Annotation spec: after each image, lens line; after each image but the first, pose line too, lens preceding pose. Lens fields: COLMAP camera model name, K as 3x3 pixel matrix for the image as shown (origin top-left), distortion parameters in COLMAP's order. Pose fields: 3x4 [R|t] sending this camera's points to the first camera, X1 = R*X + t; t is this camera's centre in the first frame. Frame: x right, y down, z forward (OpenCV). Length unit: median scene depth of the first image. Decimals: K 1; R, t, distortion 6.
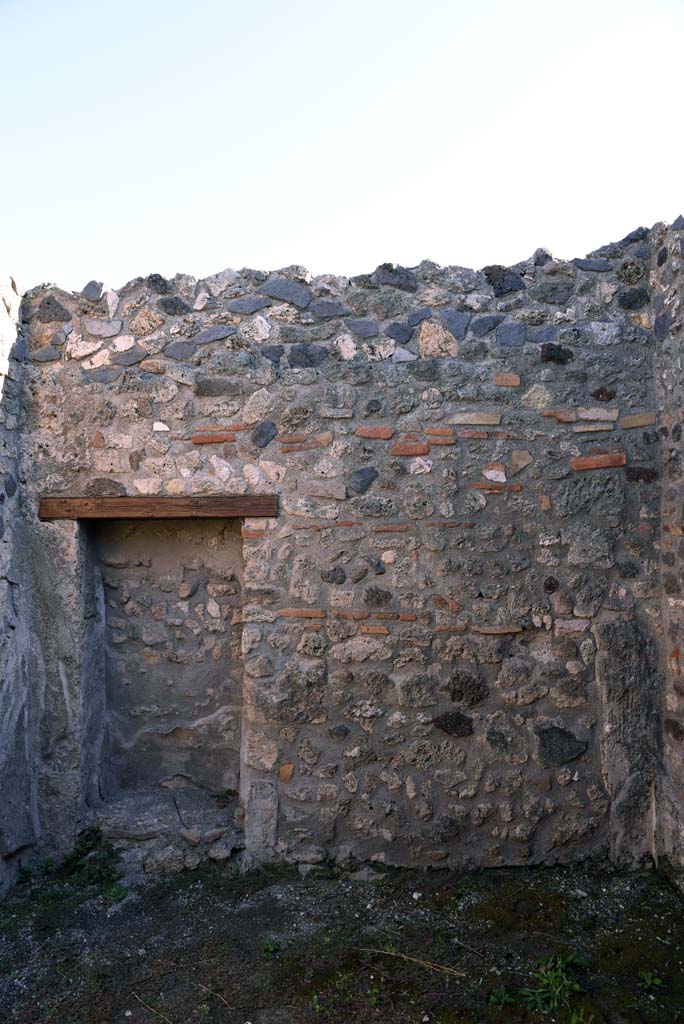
lens RADIAL K [[691.8, 0, 338.4], [0, 691.8, 509.0], [0, 0, 1]] dist [-0.133474, 0.085572]
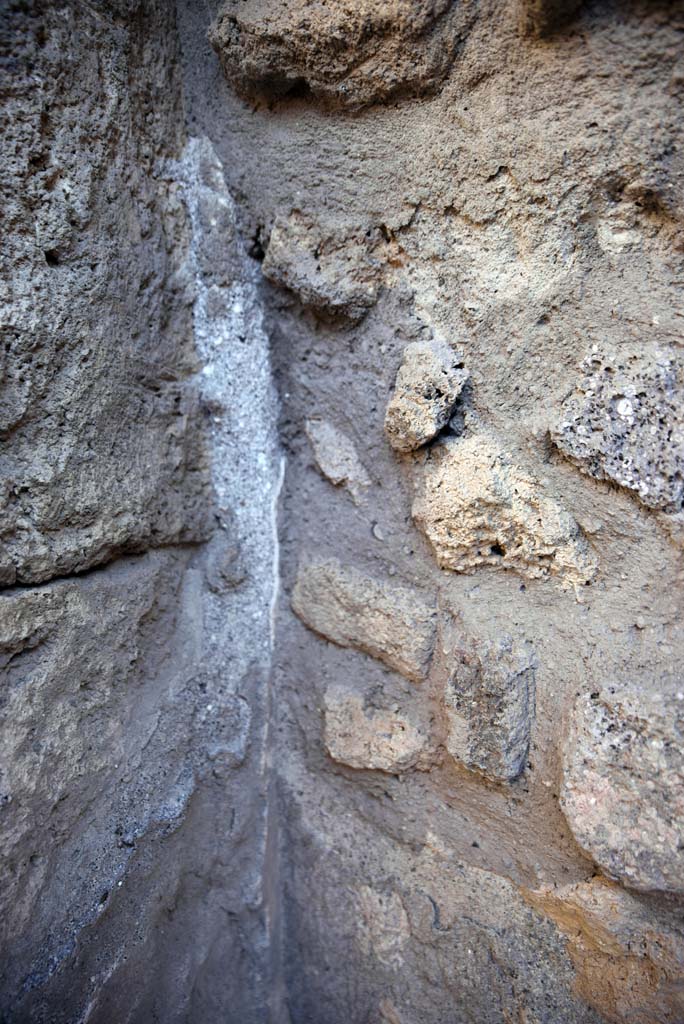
lens RADIAL K [[691.8, 0, 321.7], [0, 691.8, 513.5], [0, 0, 1]] dist [-0.133474, 0.085572]
pose [[0.841223, 0.096541, -0.531999, -0.290697], [0.014782, 0.979456, 0.201114, 0.136226], [0.540486, -0.177046, 0.822514, 0.977744]]
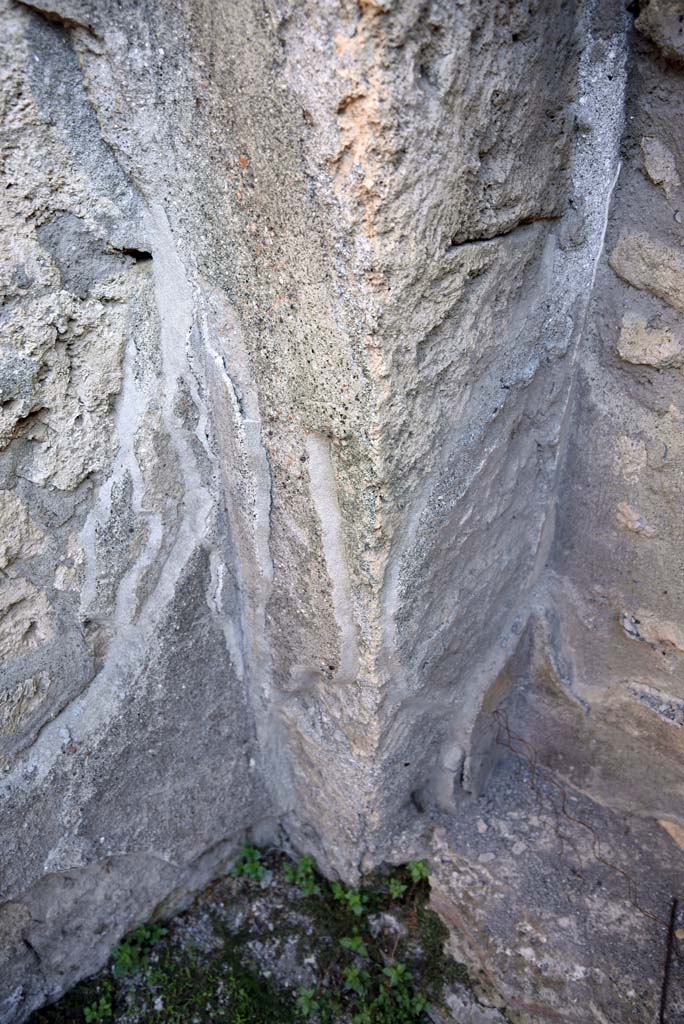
lens RADIAL K [[691.8, 0, 334.9], [0, 691.8, 511.9], [0, 0, 1]] dist [-0.133474, 0.085572]
pose [[0.659953, 0.435037, -0.612540, -0.256867], [0.059457, 0.782500, 0.619805, 0.104707], [0.748951, -0.445461, 0.490547, 0.871625]]
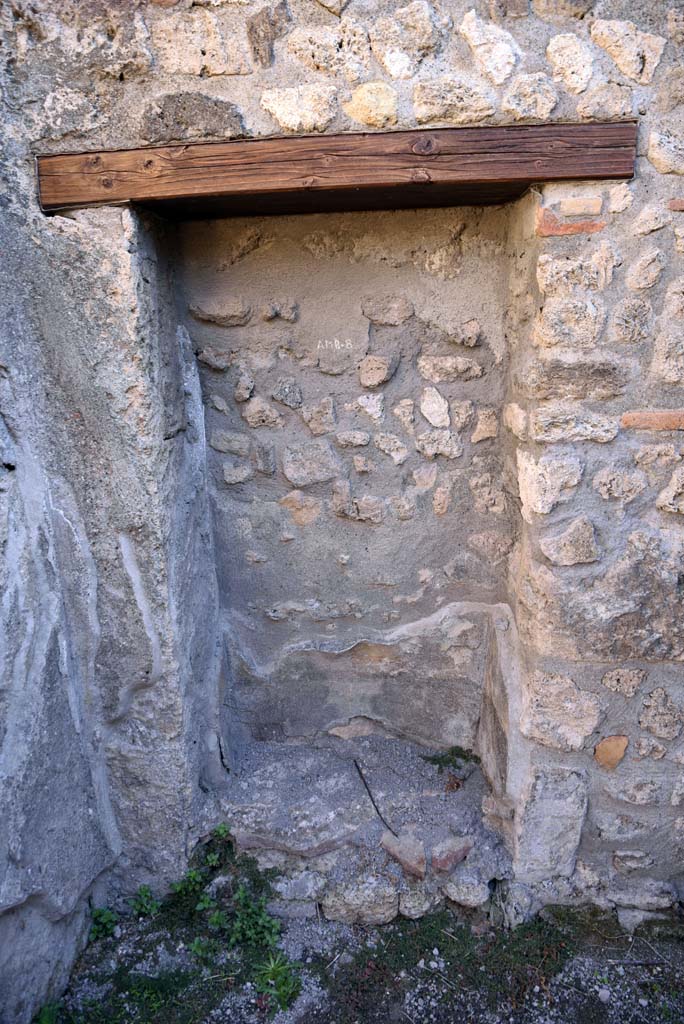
lens RADIAL K [[691.8, 0, 339.3], [0, 691.8, 506.3], [0, 0, 1]] dist [-0.133474, 0.085572]
pose [[0.995790, 0.000064, -0.091663, -0.220481], [0.027027, 0.955338, 0.294276, 0.074193], [0.087588, -0.295514, 0.951315, 0.570560]]
